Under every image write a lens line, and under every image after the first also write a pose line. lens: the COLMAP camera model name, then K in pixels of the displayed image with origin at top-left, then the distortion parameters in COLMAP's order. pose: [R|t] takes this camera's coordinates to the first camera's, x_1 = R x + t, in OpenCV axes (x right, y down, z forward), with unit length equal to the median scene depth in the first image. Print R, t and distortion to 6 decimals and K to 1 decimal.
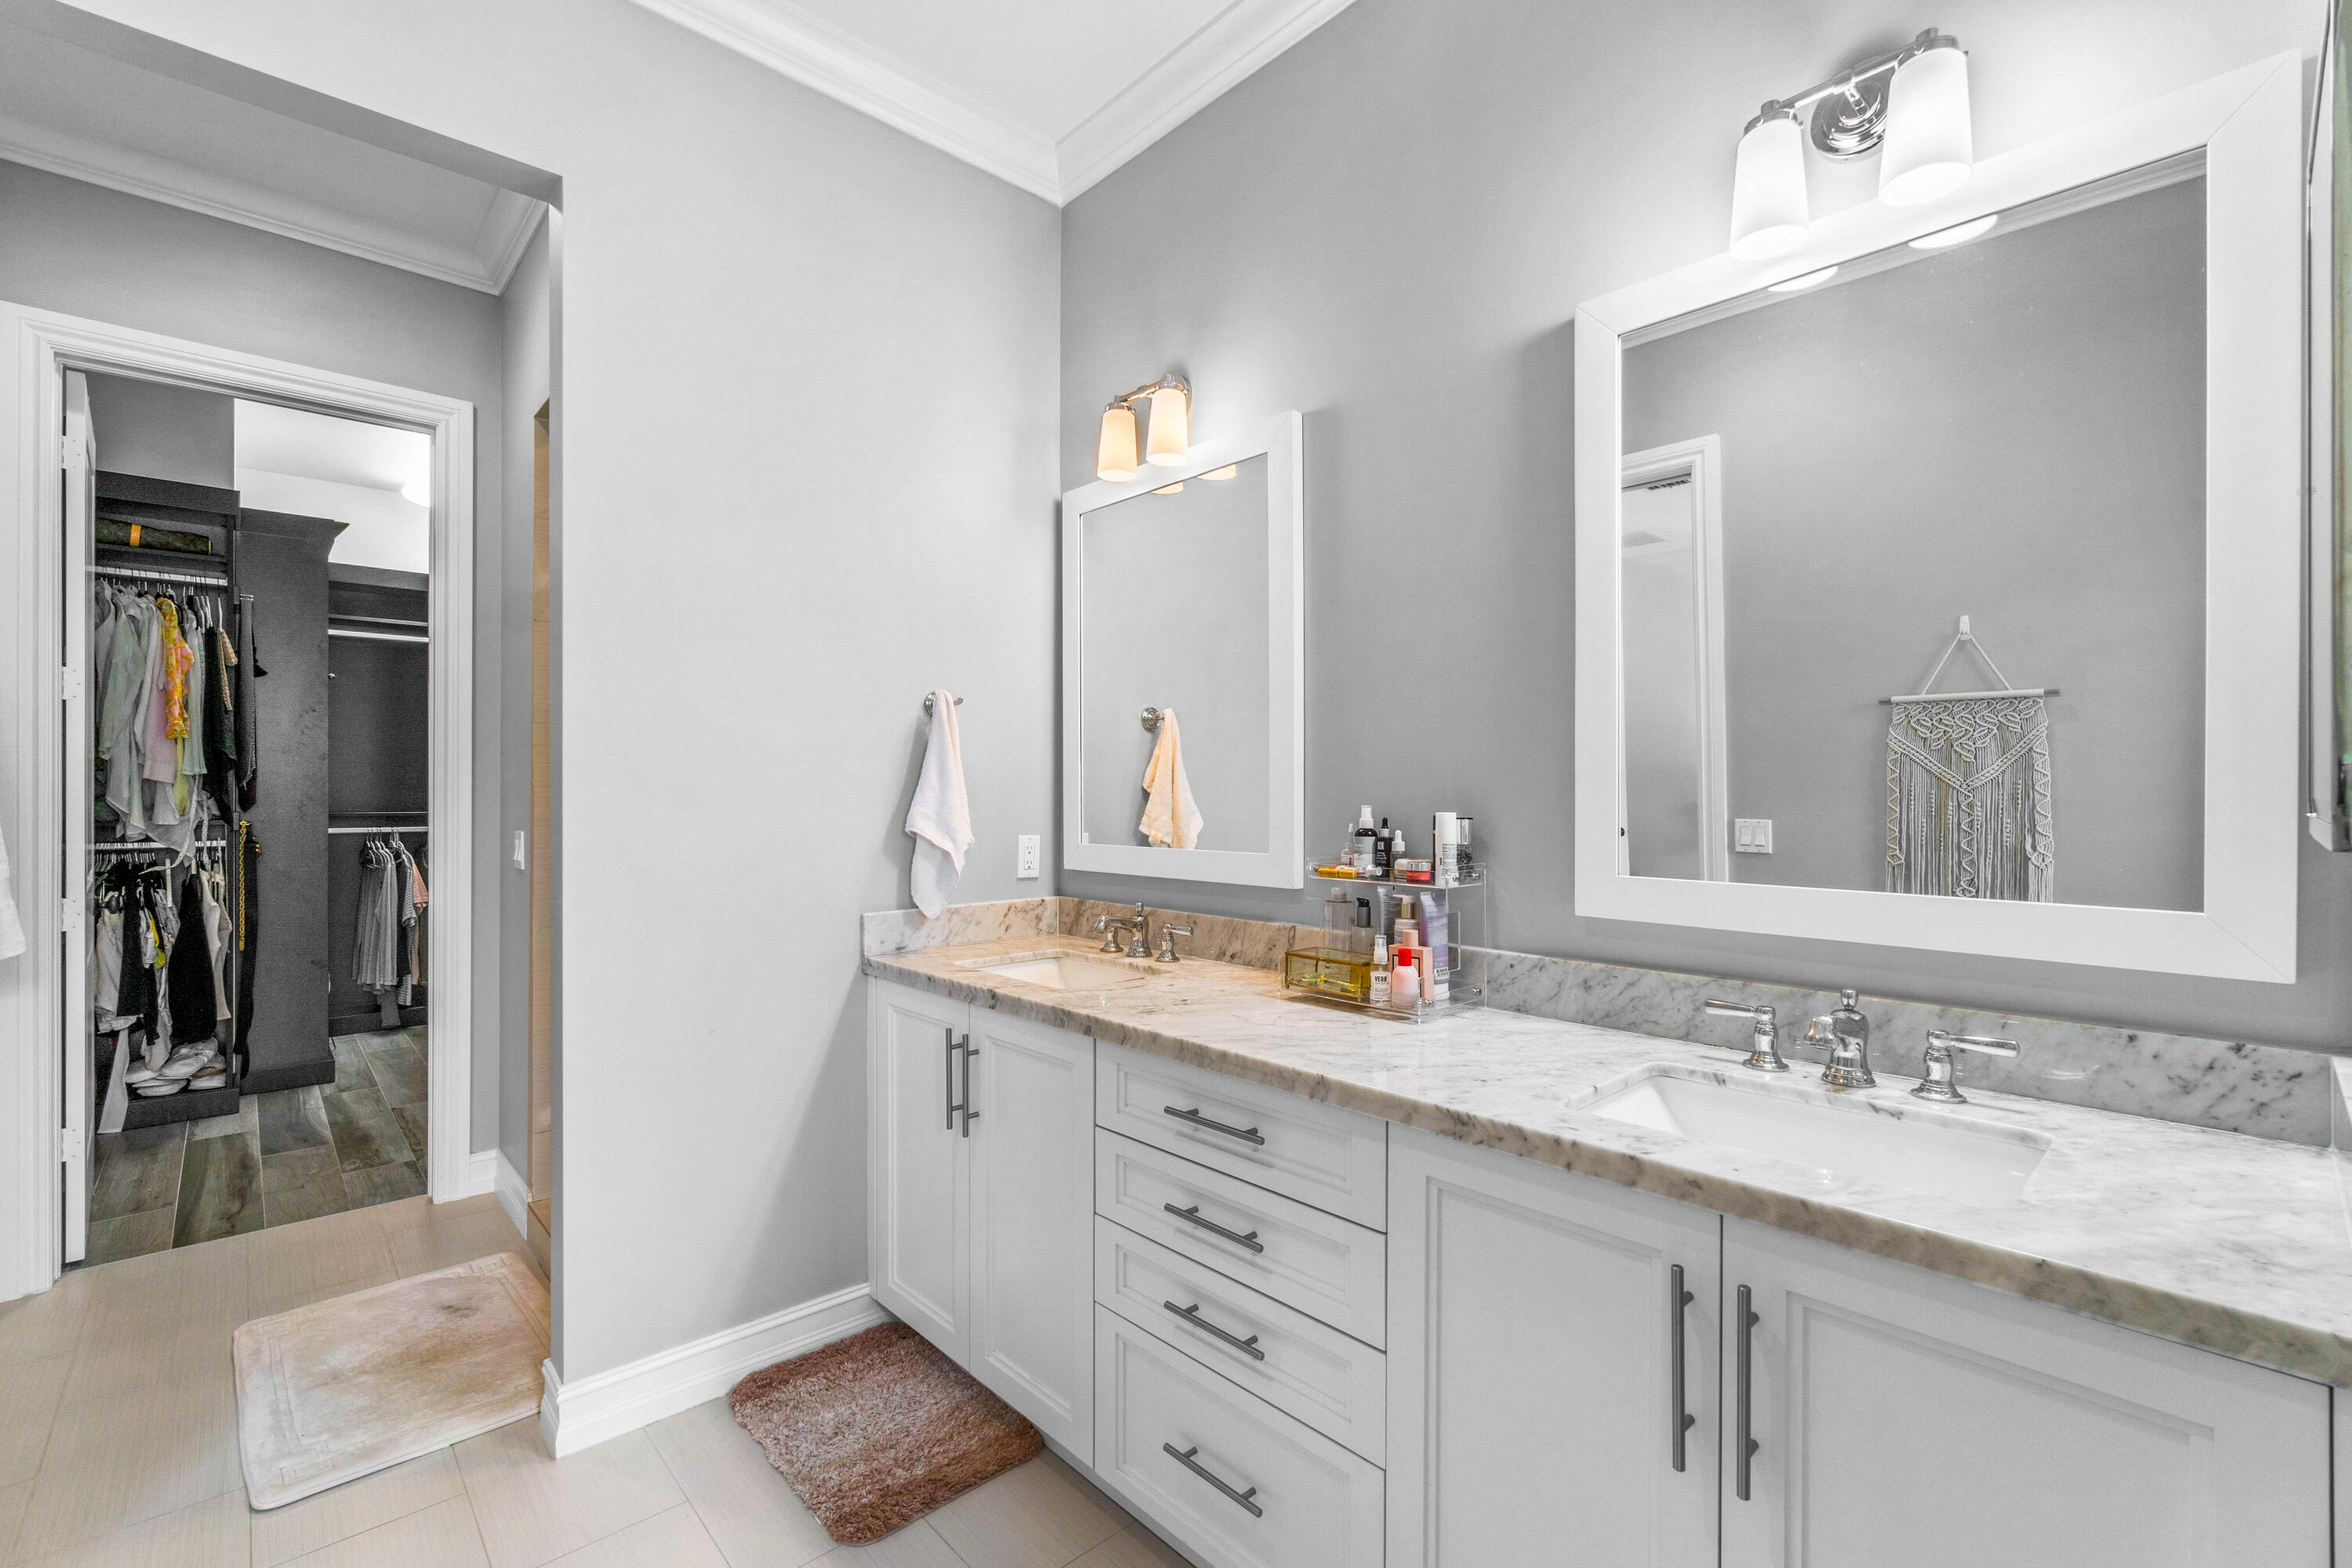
lens RADIAL K [[1007.2, 0, 1181.1], [0, 1007.2, 795.1], [0, 0, 1]] dist [-0.000082, 0.000805]
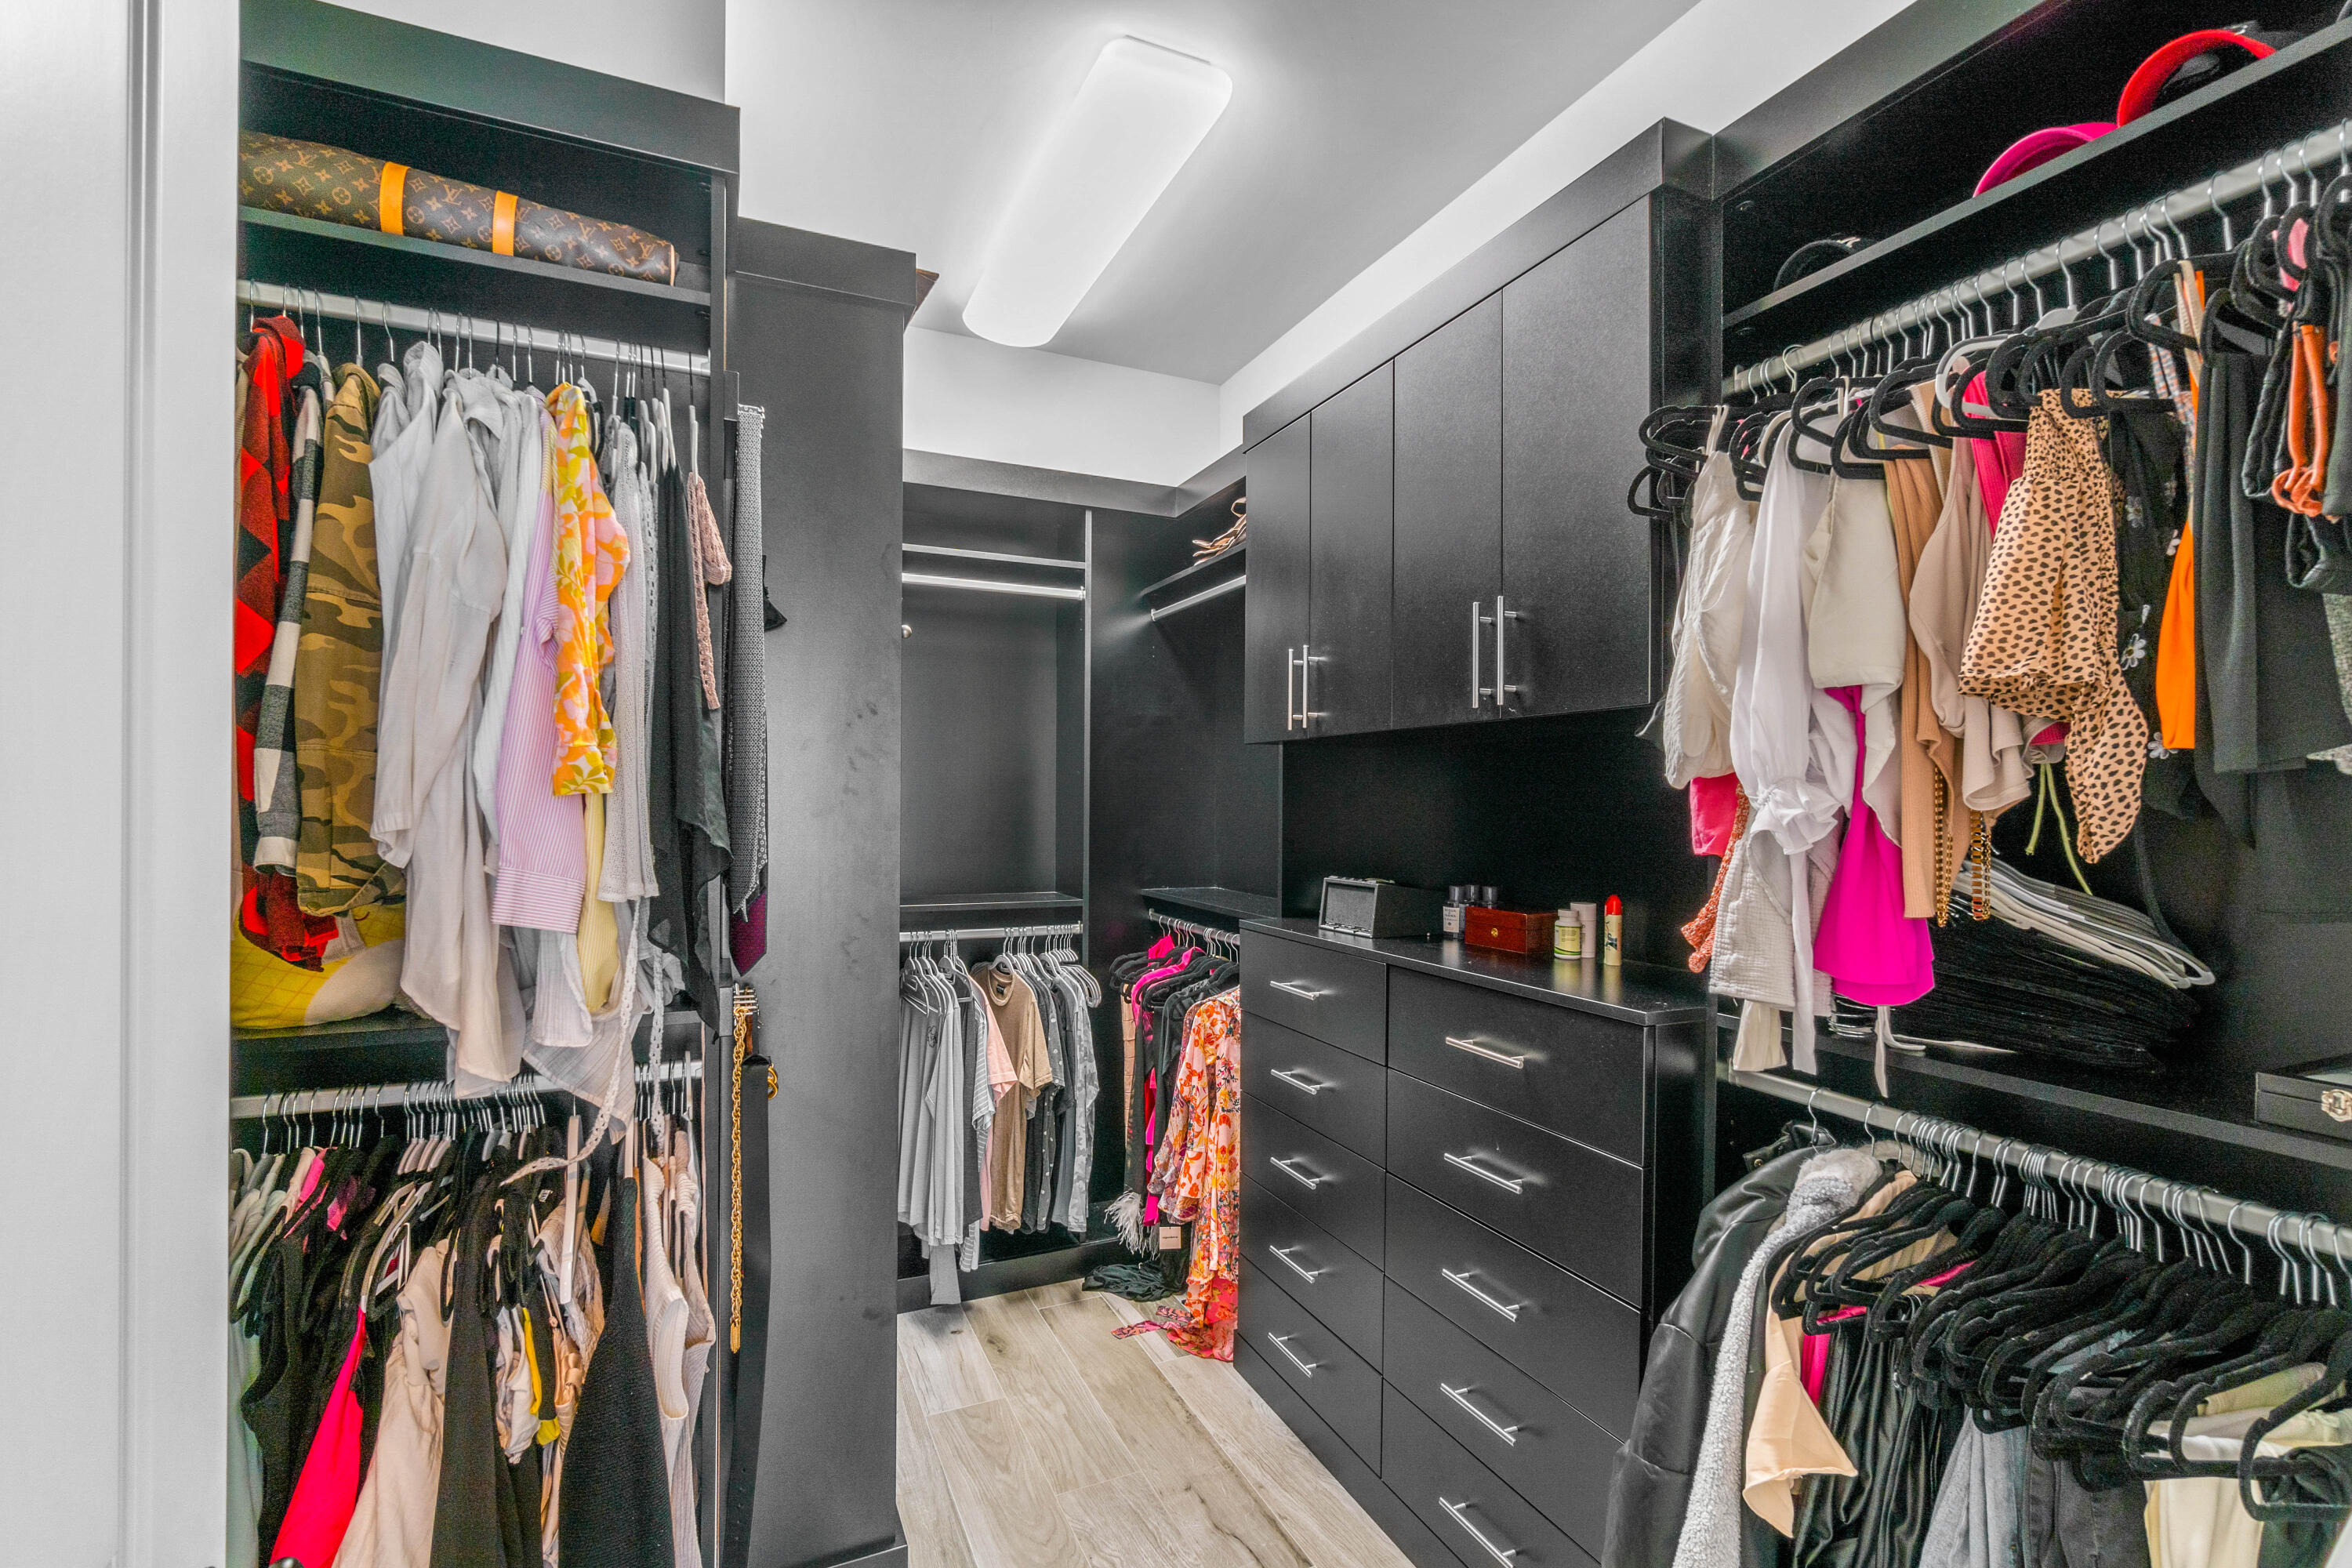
lens RADIAL K [[1007.2, 0, 1181.1], [0, 1007.2, 795.1], [0, 0, 1]] dist [-0.000082, 0.000805]
pose [[0.953199, 0.003172, -0.302326, -0.690641], [-0.004301, 0.999986, -0.003069, -0.053947], [0.302312, 0.004226, 0.953200, 0.723040]]
